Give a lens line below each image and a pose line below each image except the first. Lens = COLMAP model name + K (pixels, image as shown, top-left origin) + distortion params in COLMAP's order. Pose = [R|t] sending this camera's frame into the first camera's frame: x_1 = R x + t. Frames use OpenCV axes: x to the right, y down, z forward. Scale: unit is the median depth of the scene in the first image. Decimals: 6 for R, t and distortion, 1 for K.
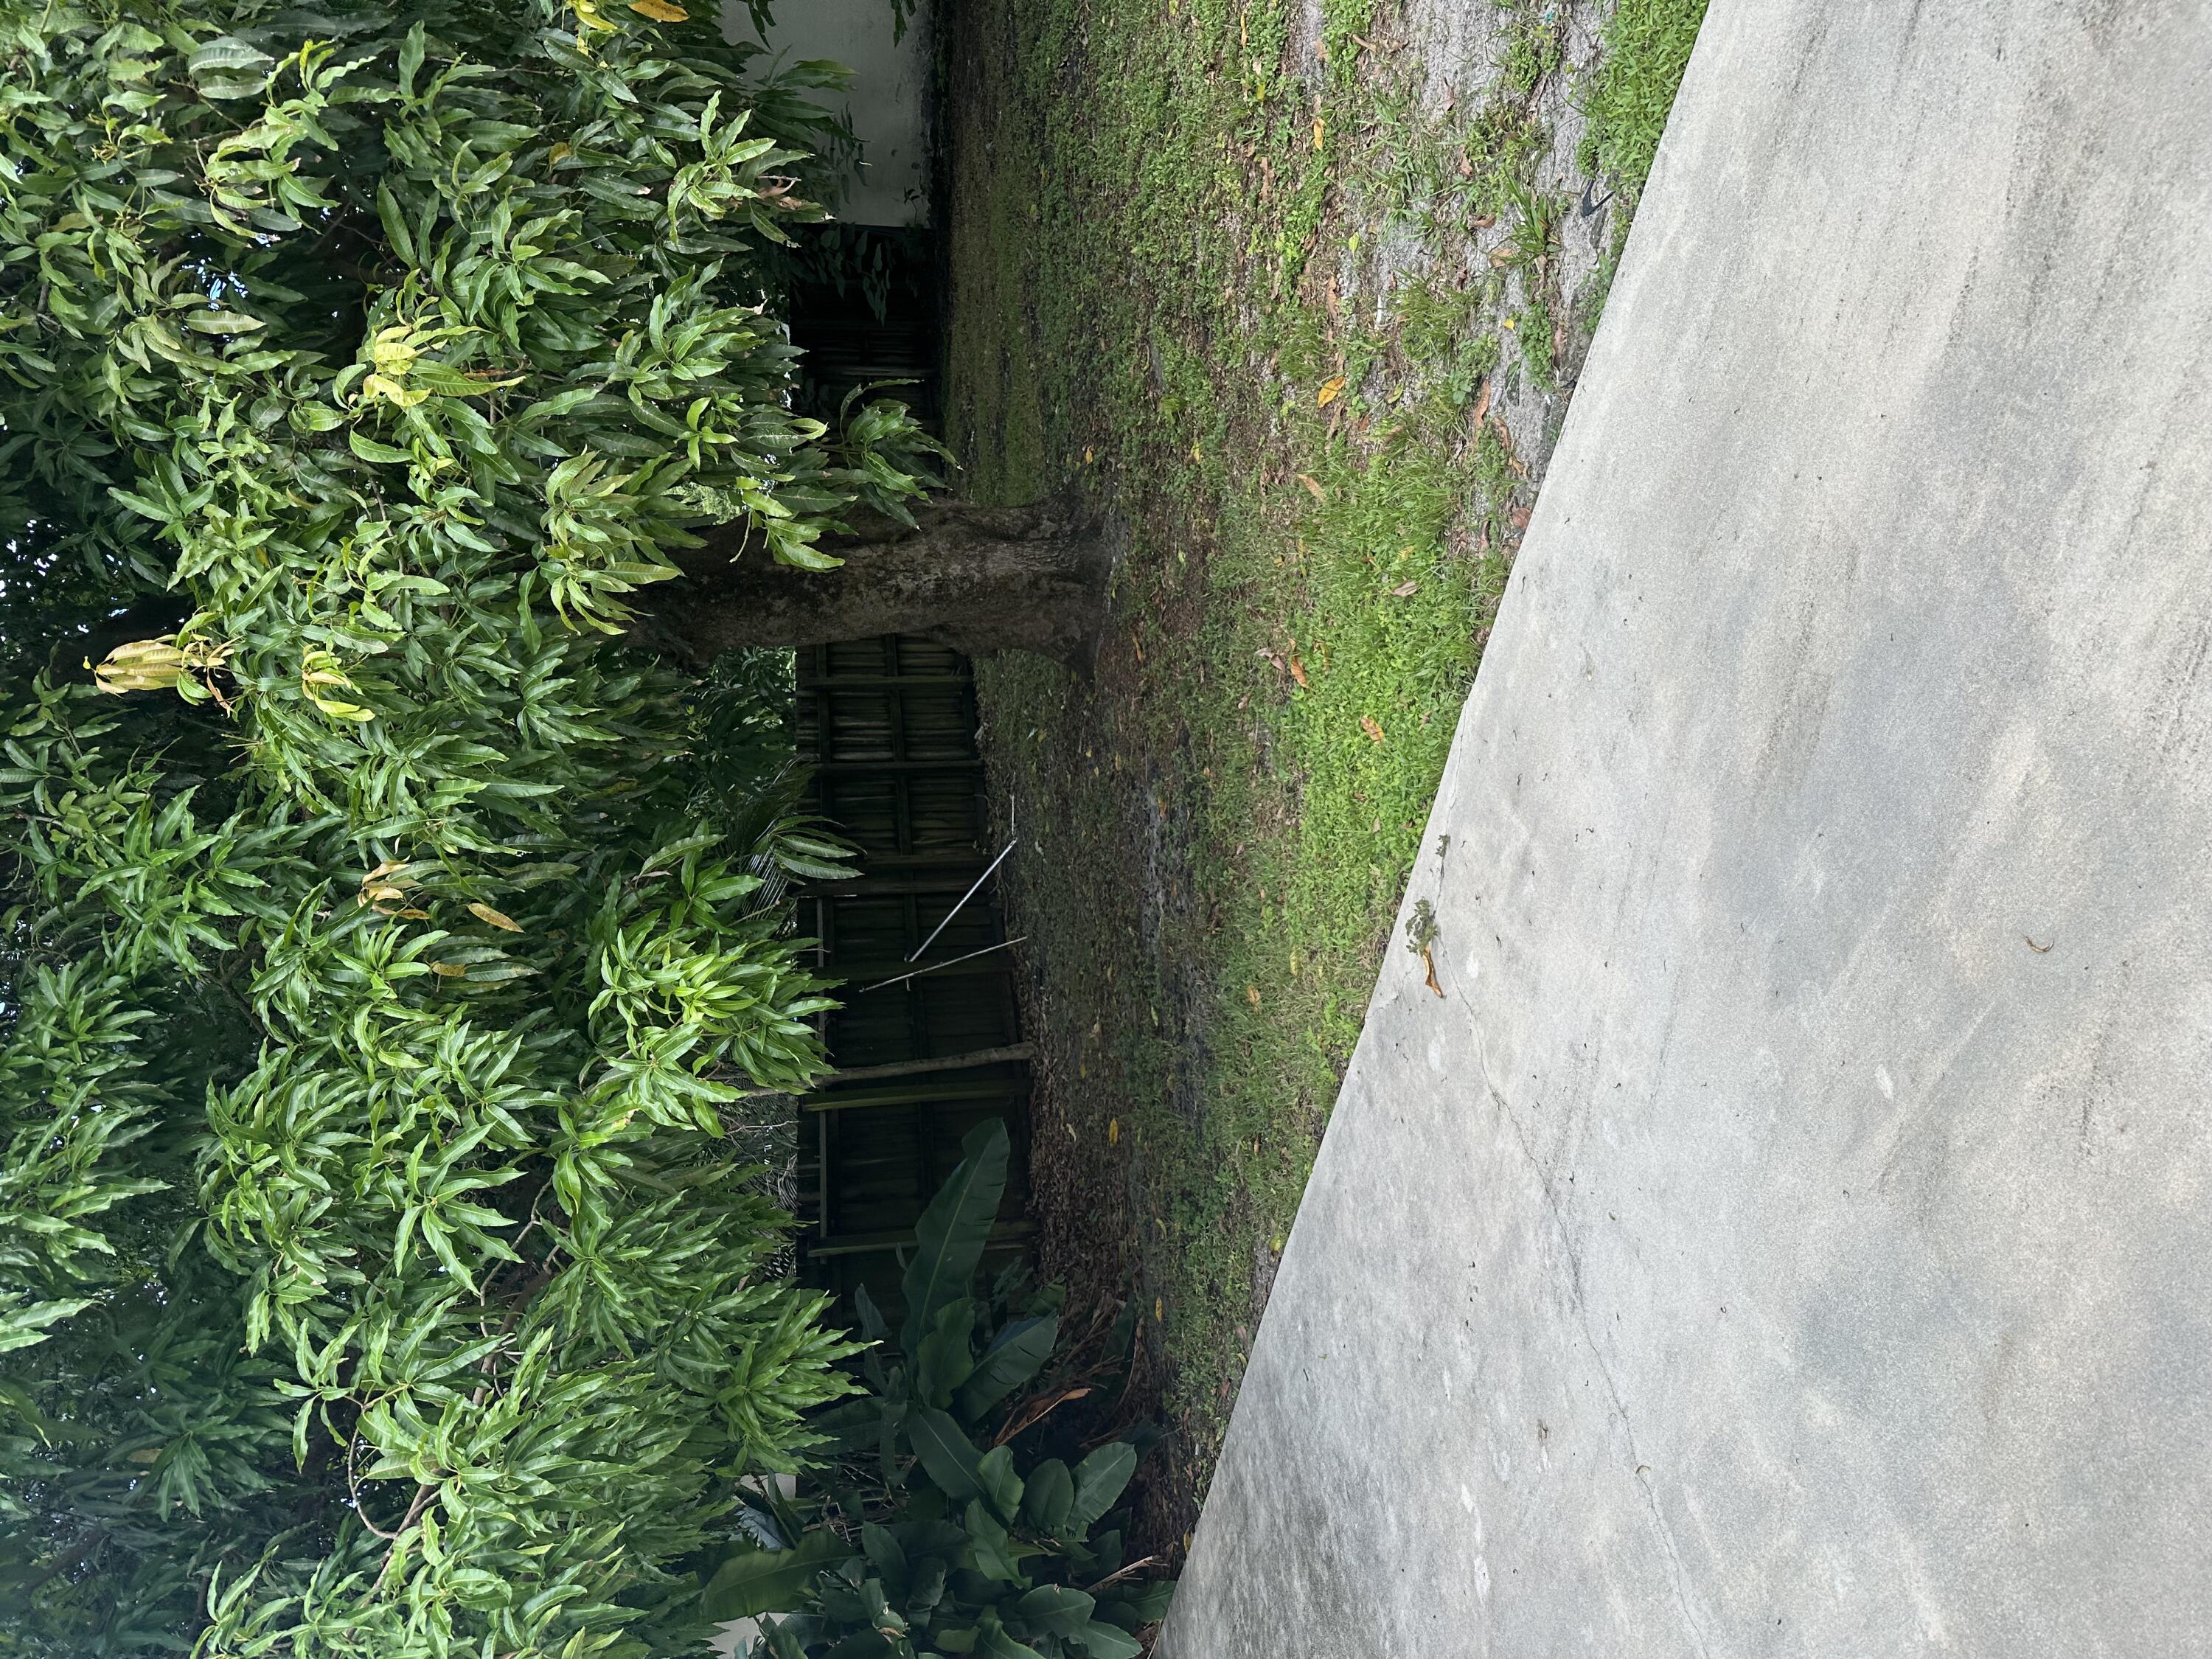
lens RADIAL K [[1546.6, 0, 1114.0], [0, 1546.6, 835.9], [0, 0, 1]] dist [0.060617, -0.075974]
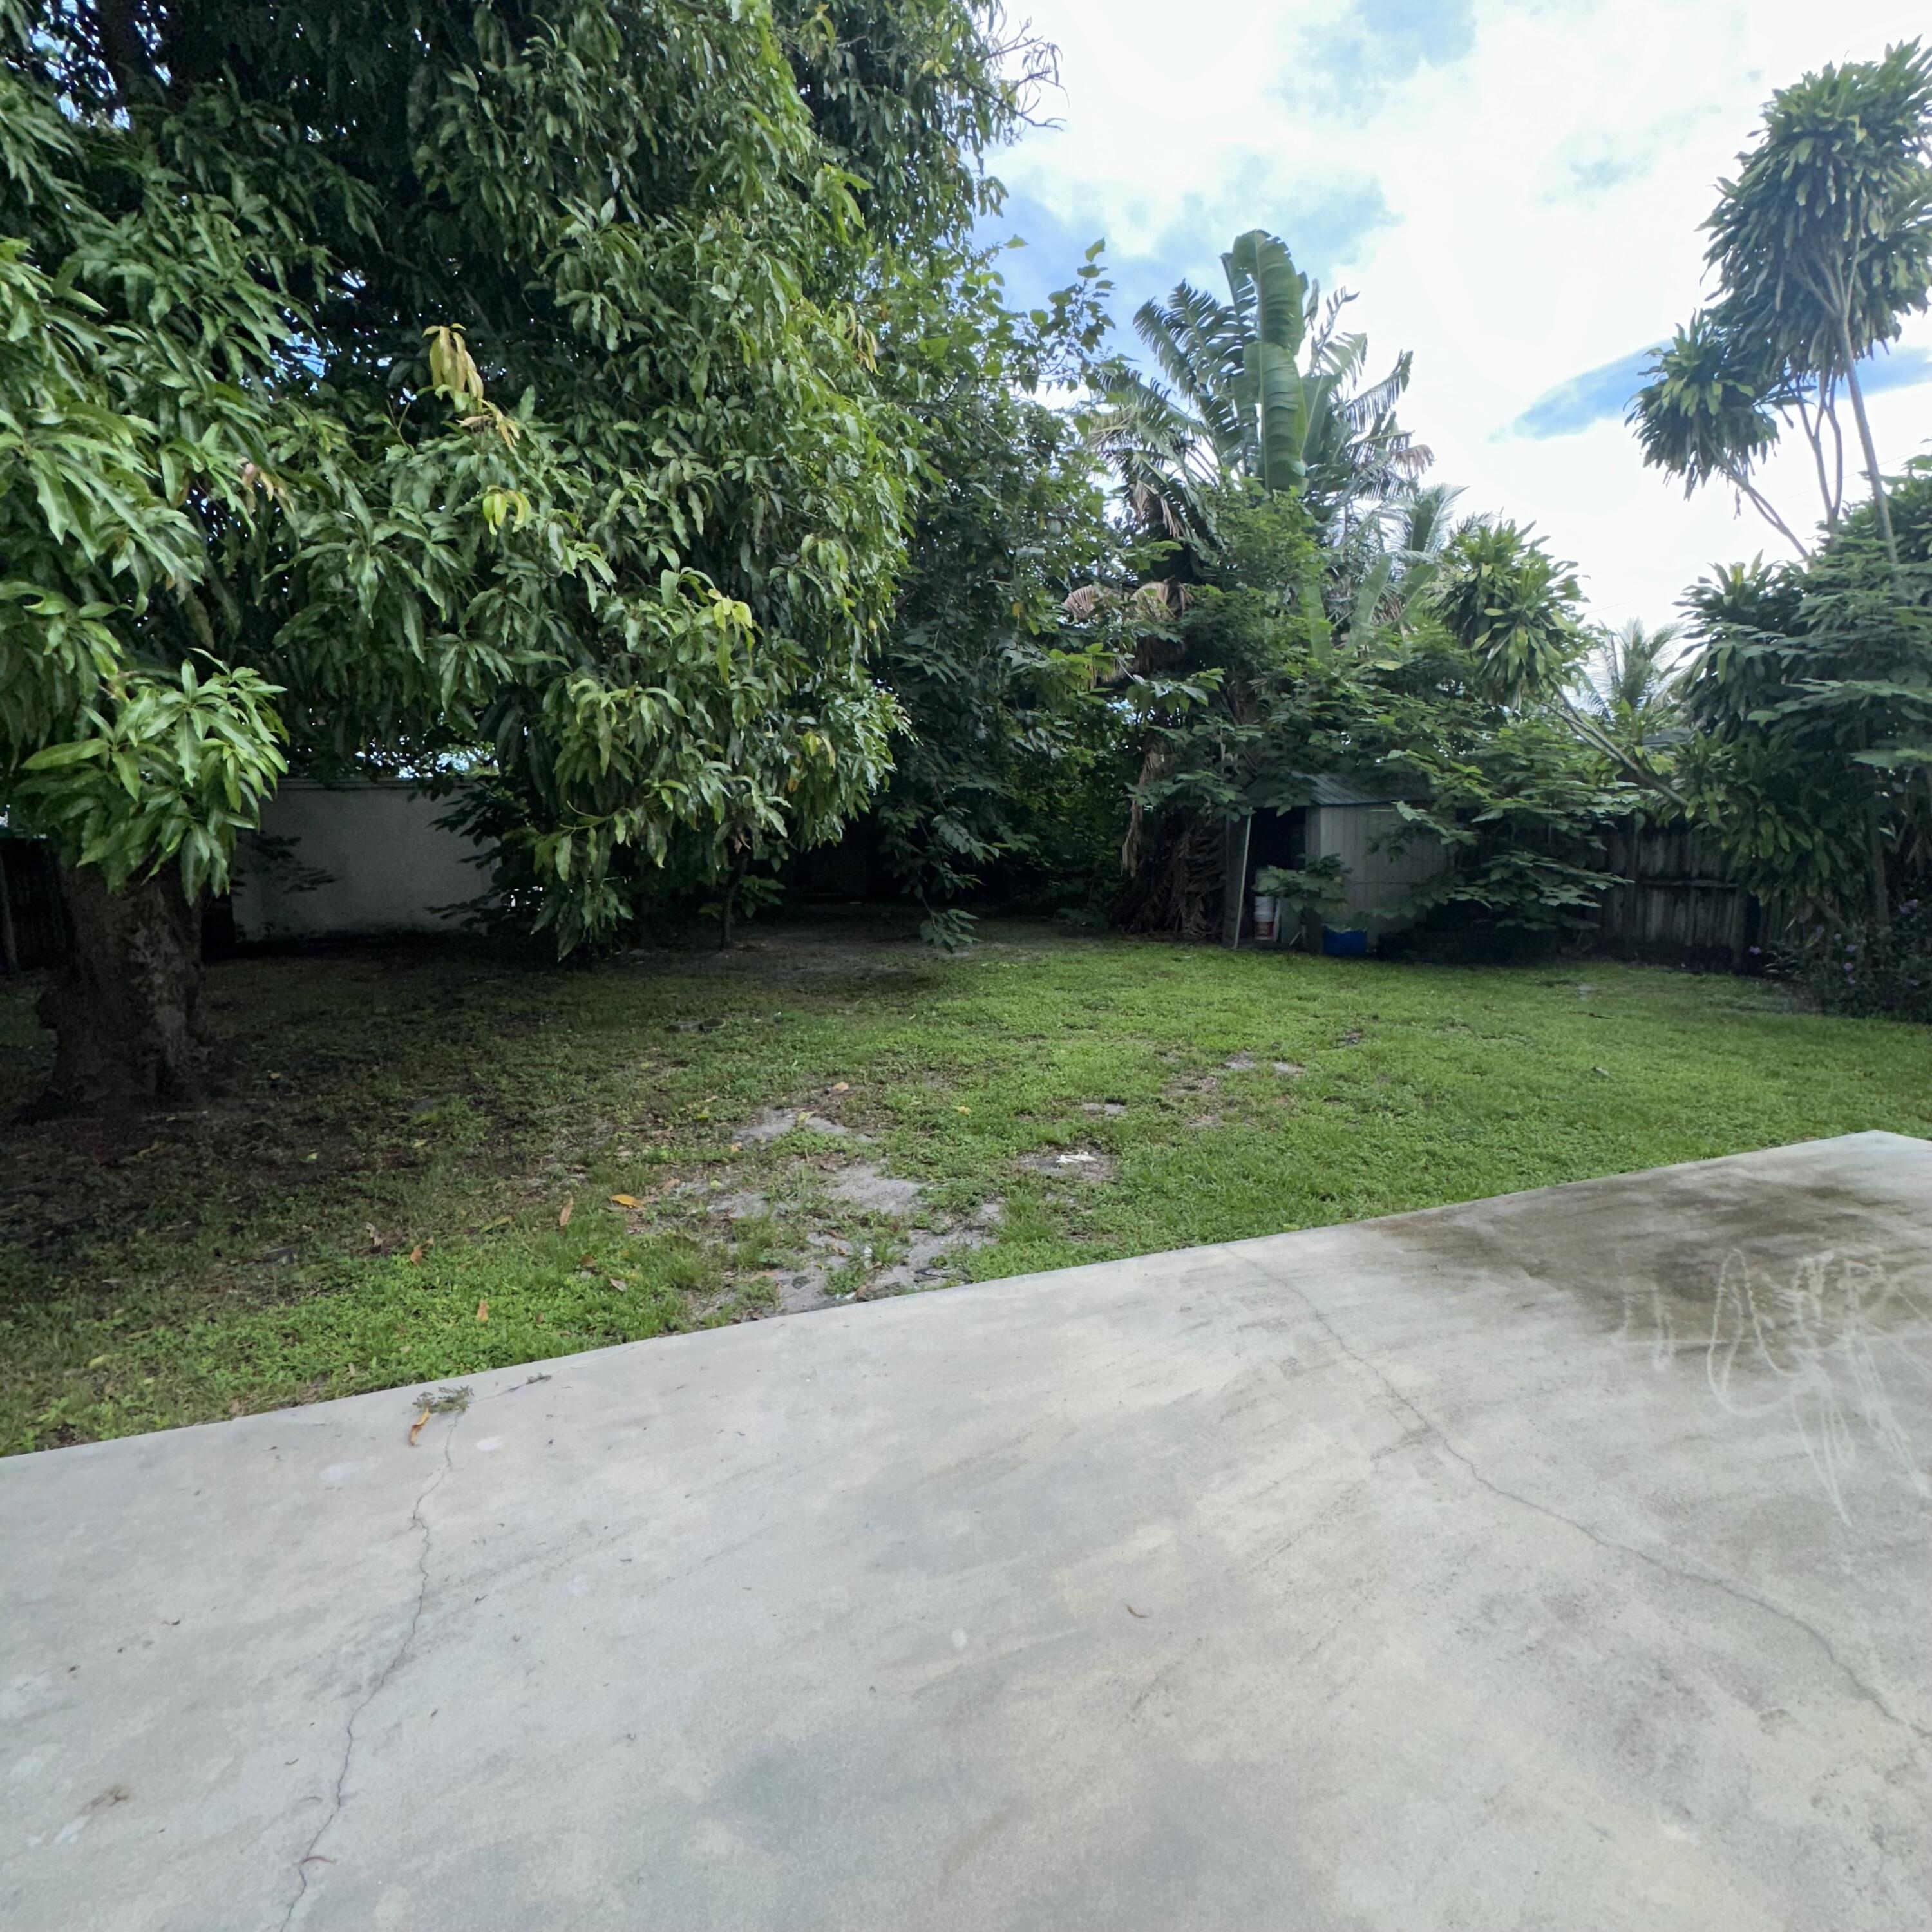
lens RADIAL K [[1027.0, 0, 964.2], [0, 1027.0, 966.5], [0, 0, 1]] dist [-0.003241, 0.000771]
pose [[0.173374, 0.984533, 0.025229, -0.064968], [-0.454350, 0.102685, -0.884885, 0.532297], [-0.873789, 0.141953, 0.465125, 0.296494]]
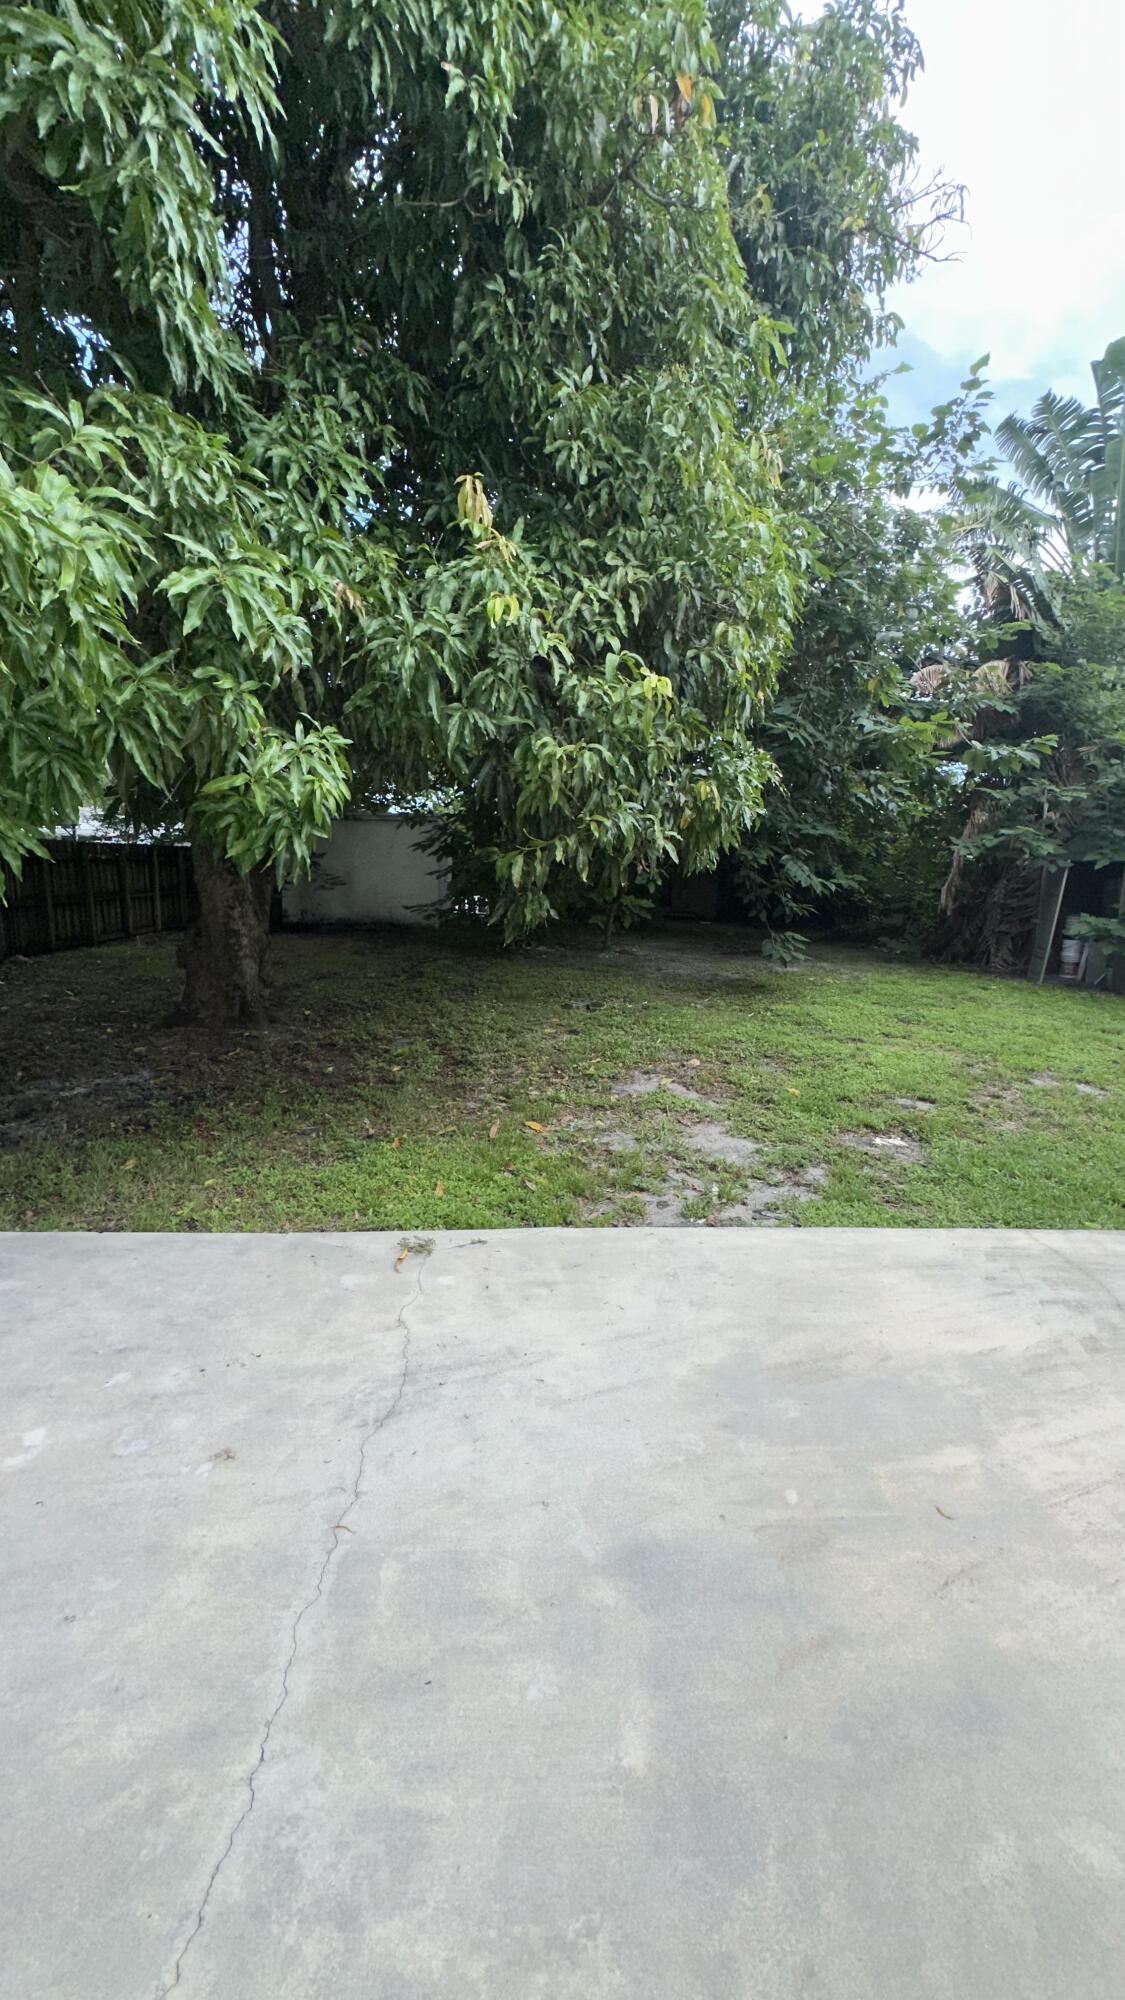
lens RADIAL K [[796.8, 0, 560.8], [0, 796.8, 1000.1], [0, 0, 1]] dist [-0.000693, -0.000491]
pose [[0.093737, 0.995317, 0.023609, -0.059843], [-0.682717, 0.081521, -0.726121, 0.555595], [-0.724646, 0.051946, 0.687161, 0.329426]]
